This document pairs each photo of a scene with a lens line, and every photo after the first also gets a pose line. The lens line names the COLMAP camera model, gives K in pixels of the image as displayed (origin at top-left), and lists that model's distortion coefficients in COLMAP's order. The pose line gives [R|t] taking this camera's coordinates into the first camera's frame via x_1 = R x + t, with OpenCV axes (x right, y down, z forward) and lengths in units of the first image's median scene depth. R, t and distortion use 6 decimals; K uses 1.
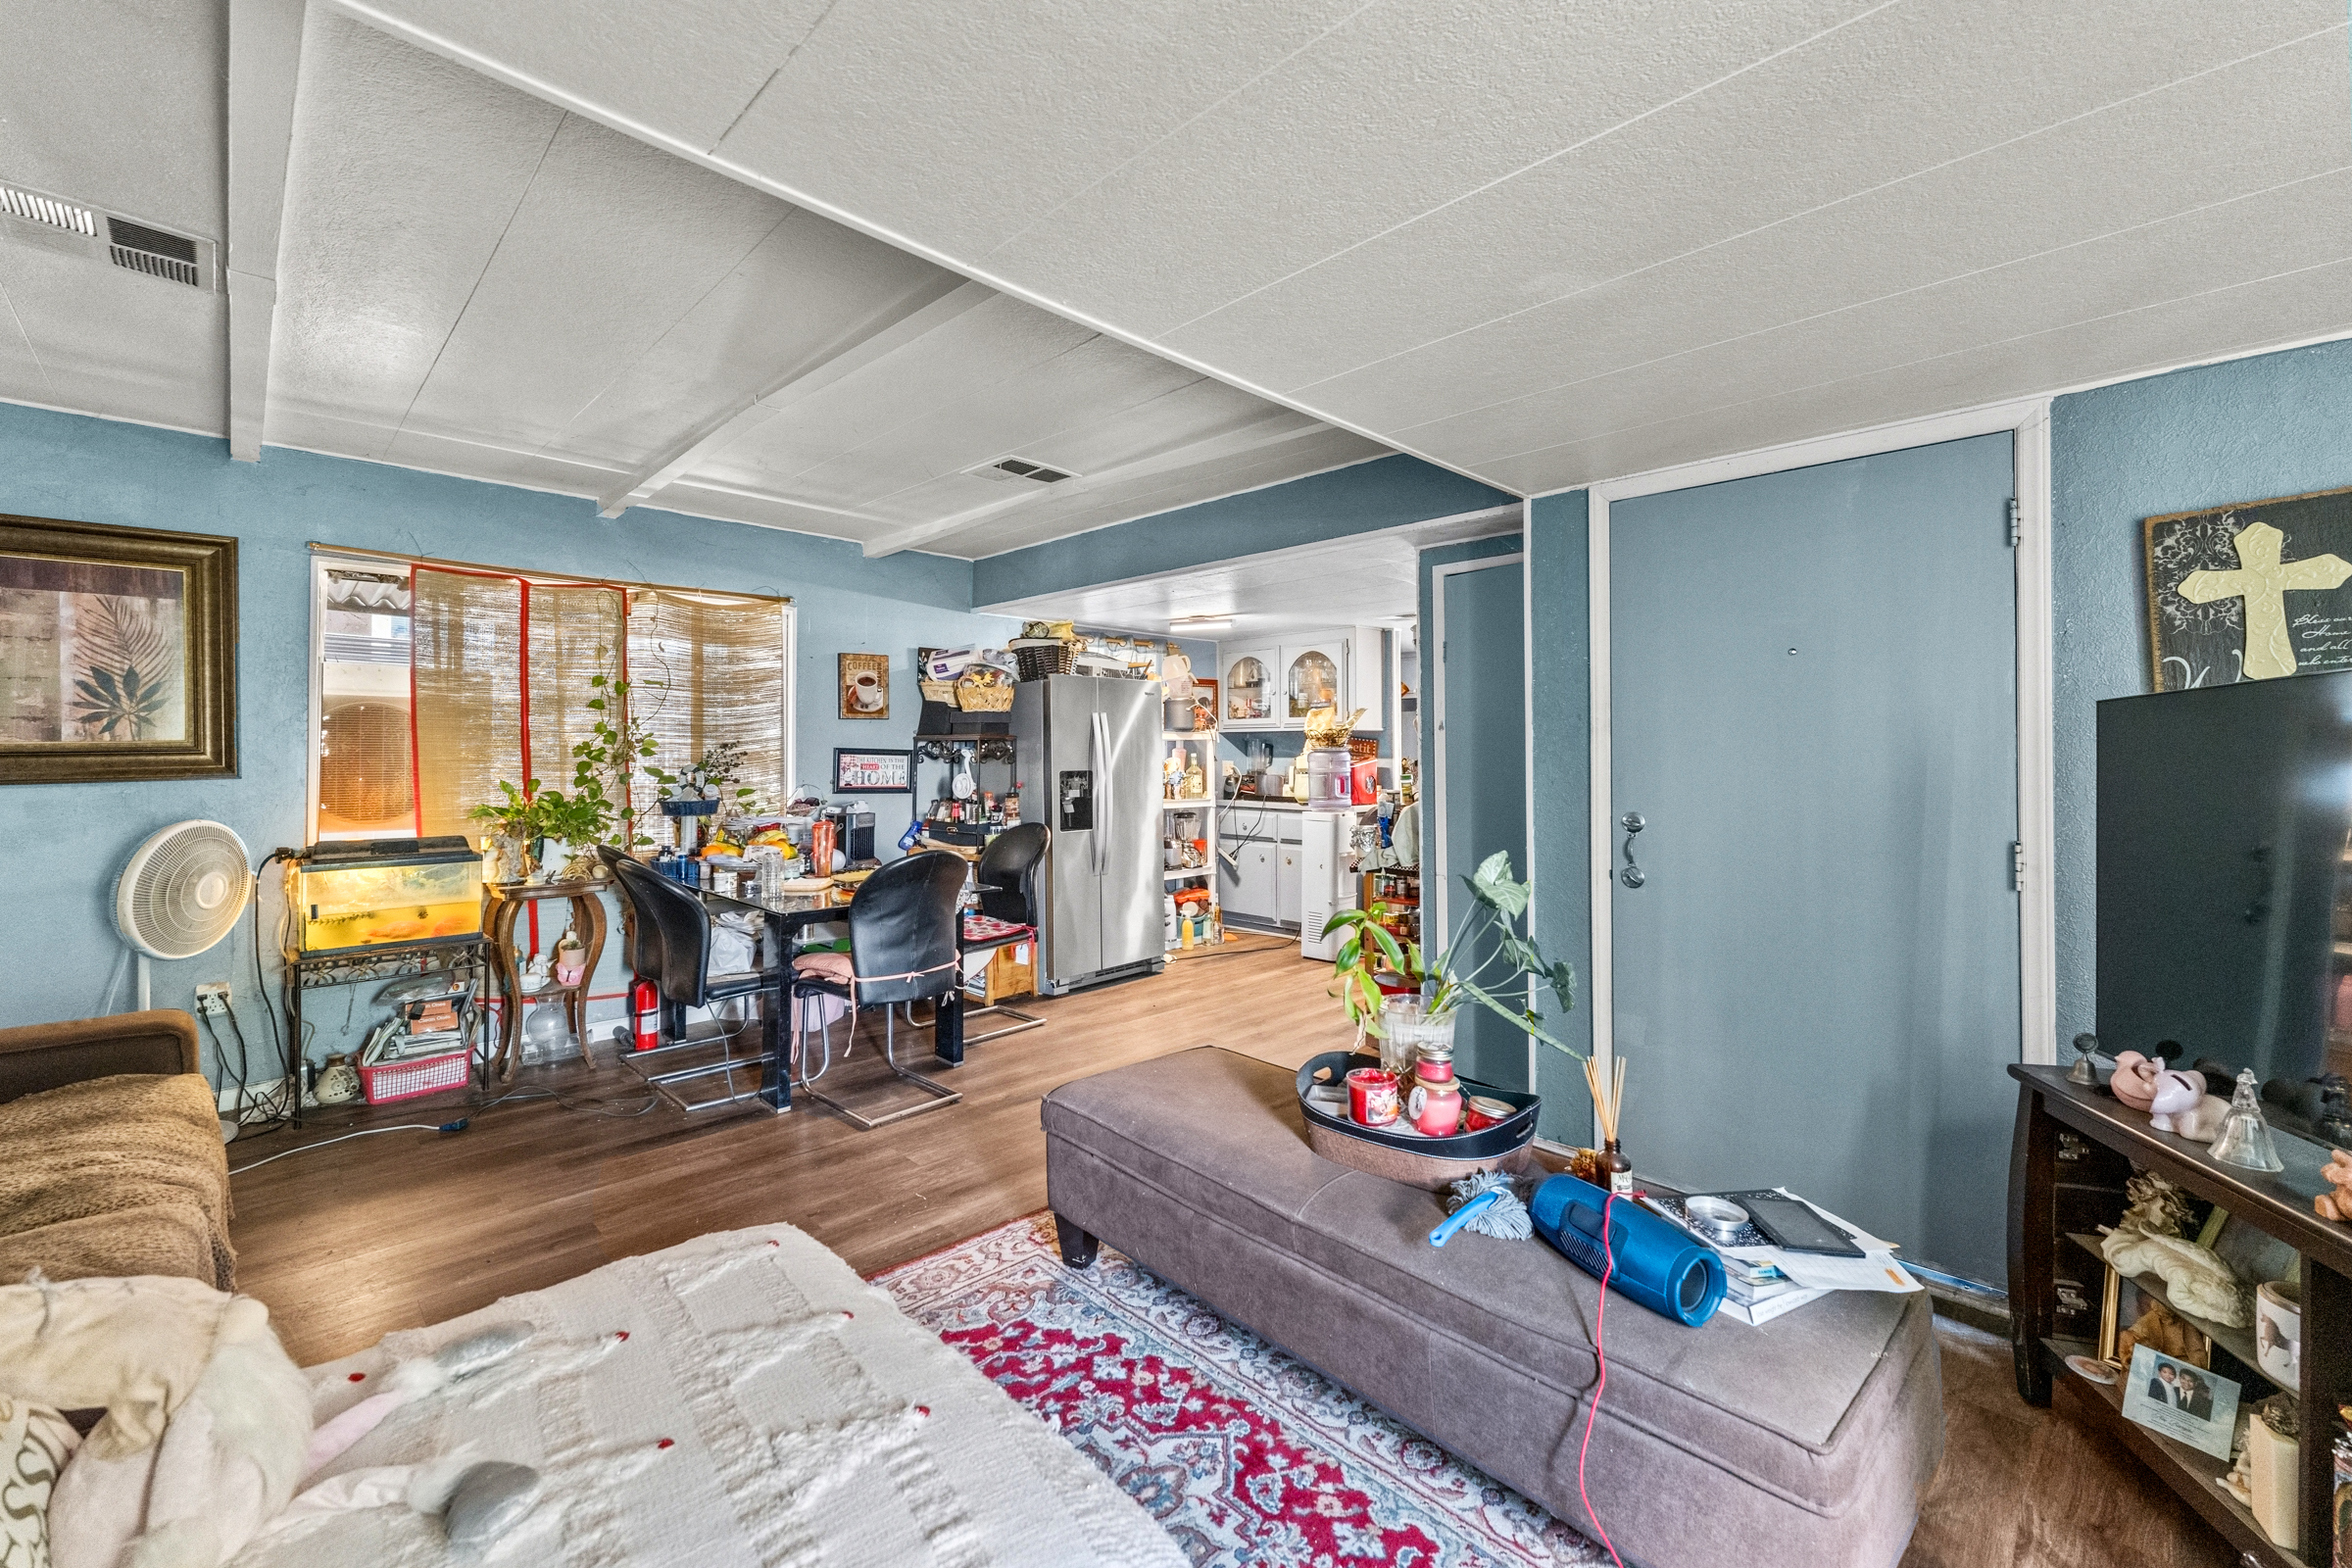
lens RADIAL K [[944.1, 0, 1170.7], [0, 944.1, 752.4], [0, 0, 1]] dist [-0.000241, -0.000076]
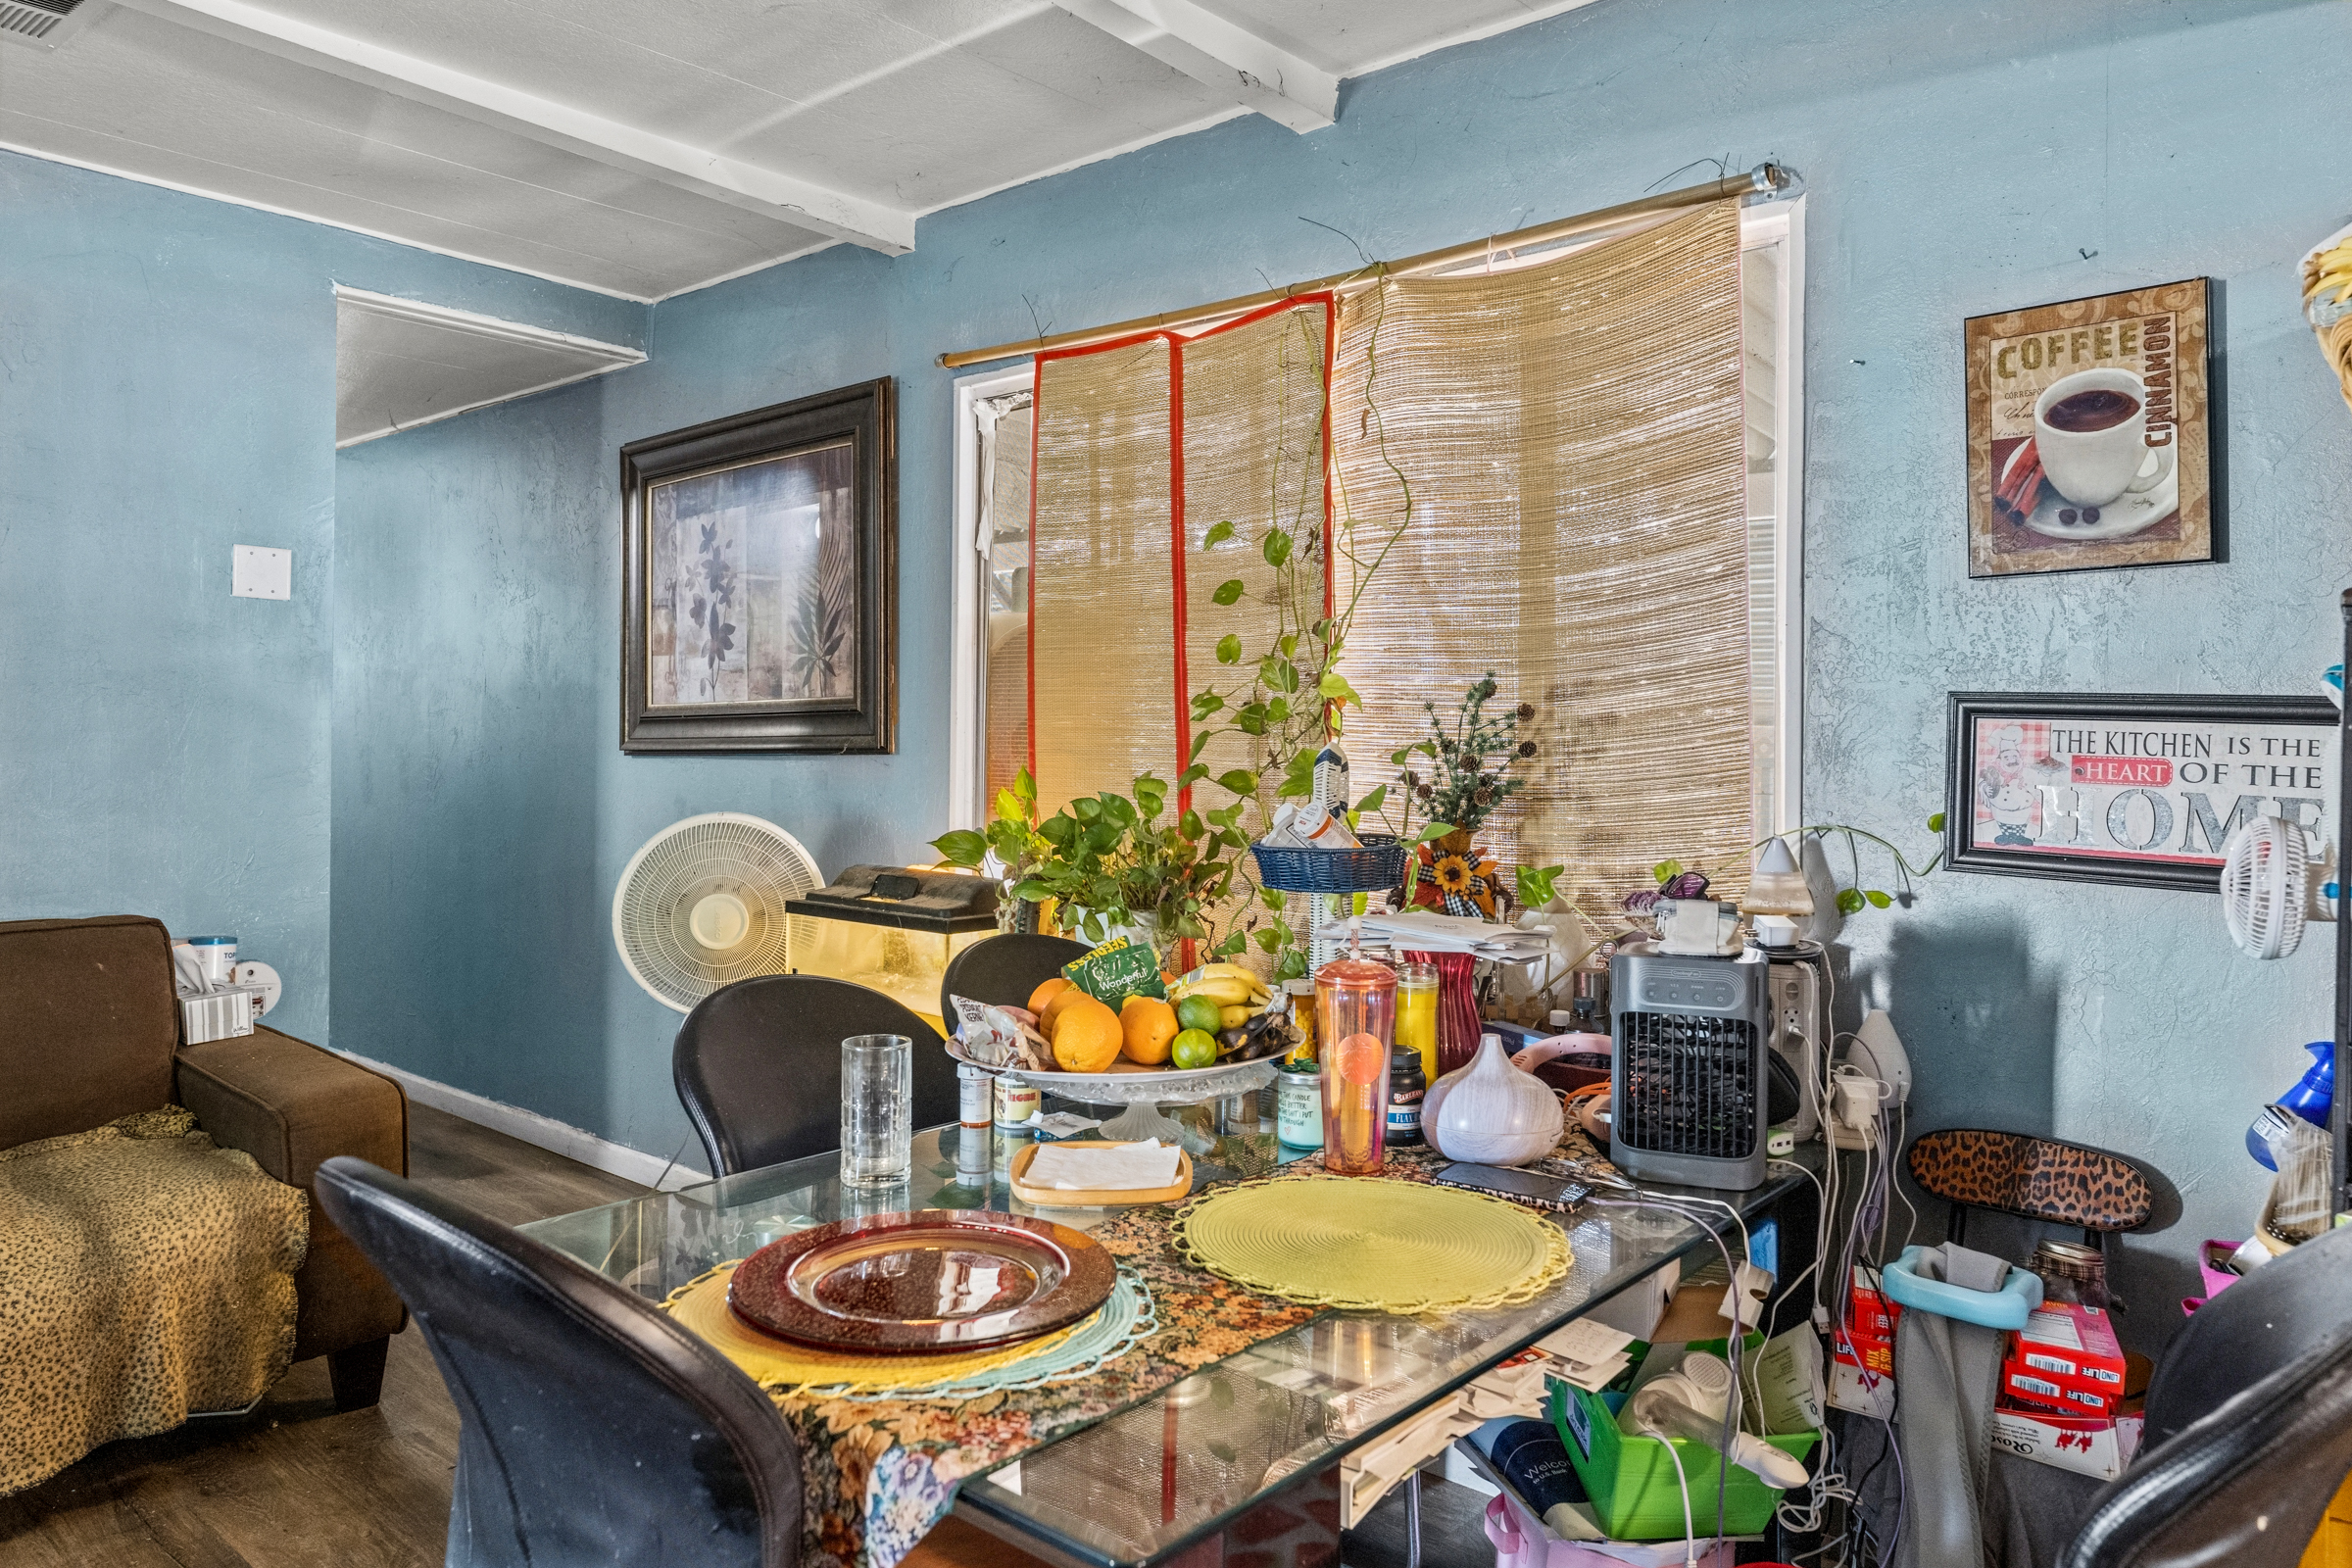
lens RADIAL K [[1556.8, 0, 1194.8], [0, 1556.8, 735.5], [0, 0, 1]] dist [-0.003510, 0.000036]
pose [[0.077549, -0.000922, -0.996988, 0.059074], [-0.010668, 0.999942, -0.001755, 0.011513], [0.996931, 0.010772, 0.077535, 0.892226]]
